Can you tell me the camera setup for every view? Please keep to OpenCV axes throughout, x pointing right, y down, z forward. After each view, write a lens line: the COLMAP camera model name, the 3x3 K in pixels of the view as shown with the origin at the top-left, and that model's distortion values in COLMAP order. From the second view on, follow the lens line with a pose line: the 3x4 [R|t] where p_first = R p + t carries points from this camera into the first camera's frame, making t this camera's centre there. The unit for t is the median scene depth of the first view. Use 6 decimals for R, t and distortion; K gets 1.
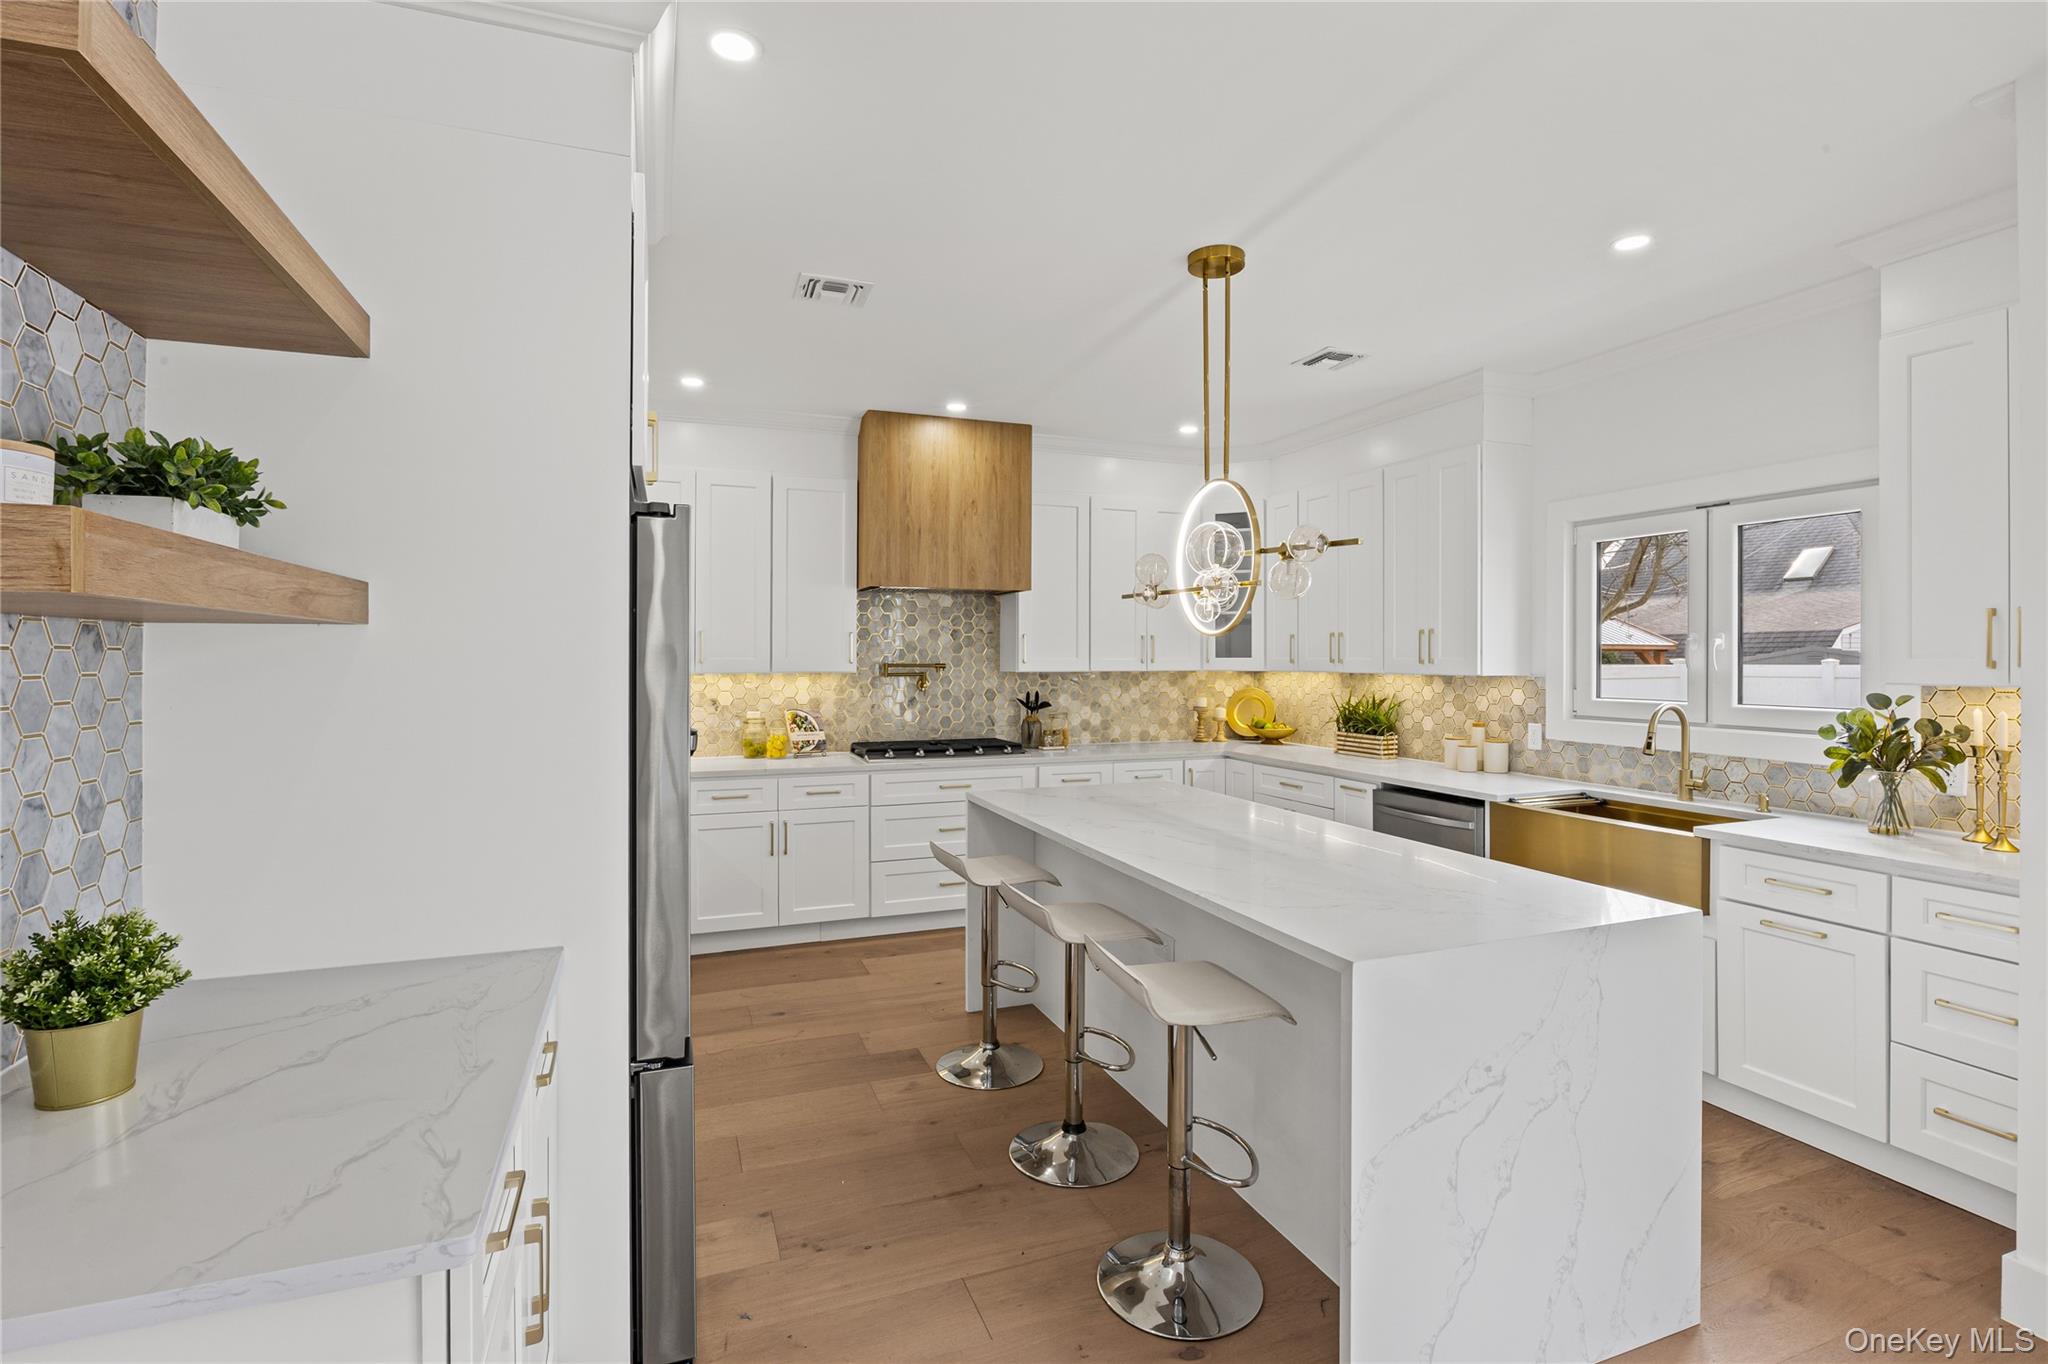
lens RADIAL K [[965.5, 0, 1020.0], [0, 965.5, 668.9], [0, 0, 1]] dist [-0.003994, 0.000042]
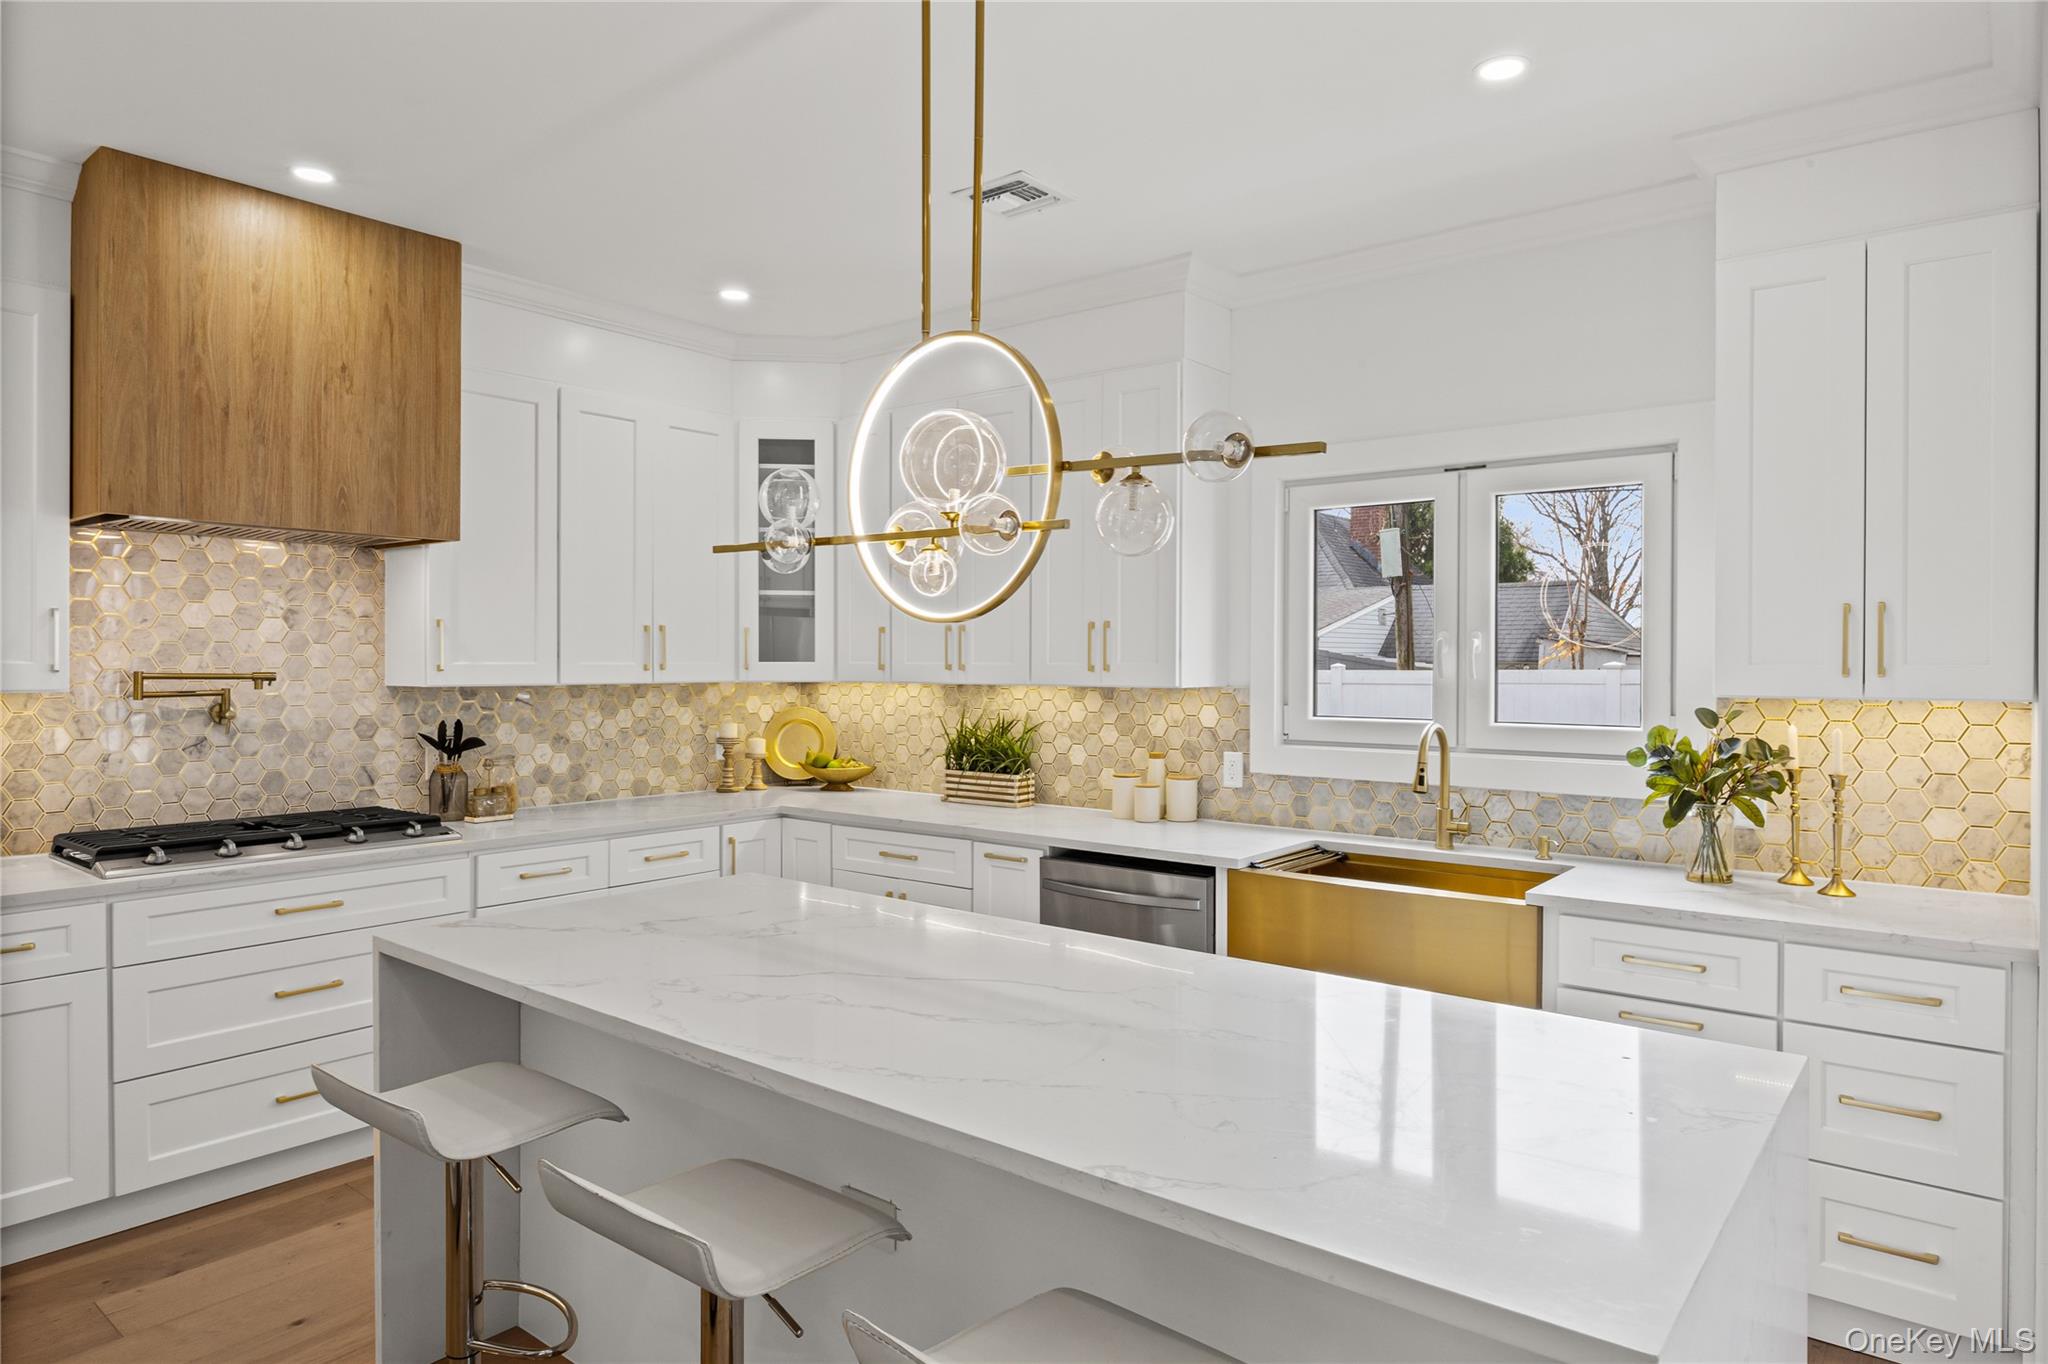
lens RADIAL K [[1232.0, 0, 1030.5], [0, 1232.0, 676.0], [0, 0, 1]] dist [-0.005413, -0.000341]
pose [[0.864227, -0.004460, 0.503082, -0.064588], [0.004146, 0.999990, 0.001742, -0.003174], [-0.503084, 0.000580, 0.864237, 0.233042]]
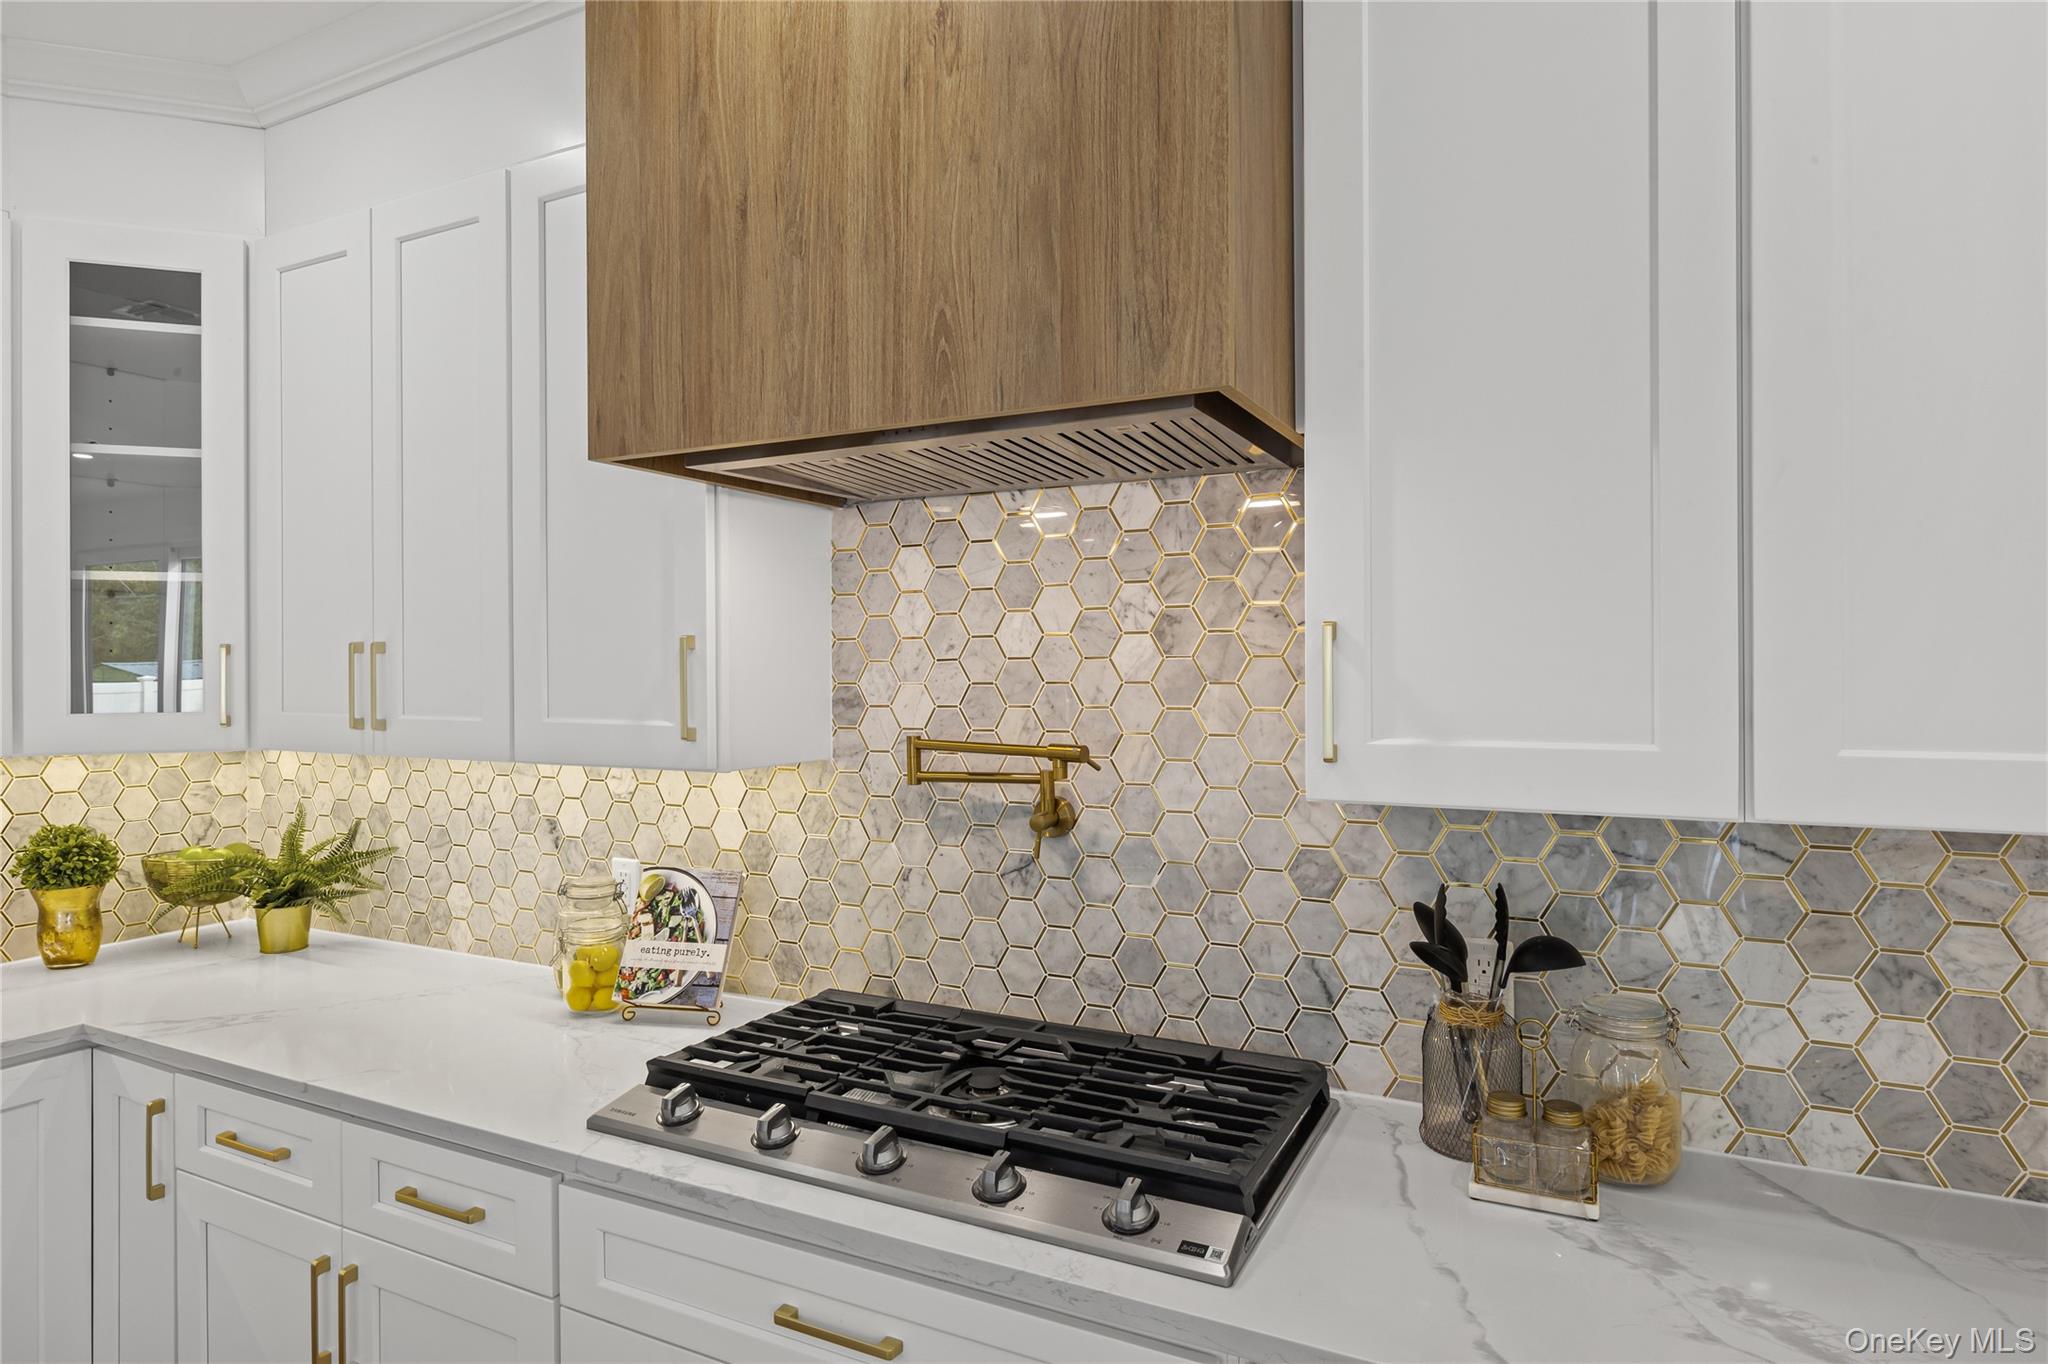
lens RADIAL K [[1158.9, 0, 1022.9], [0, 1158.9, 675.1], [0, 0, 1]] dist [-0.001967, 0.001464]
pose [[0.668526, -0.000395, -0.743689, 0.159062], [-0.004026, 0.999983, -0.004150, -0.025512], [0.743678, 0.005768, 0.668513, 0.866070]]
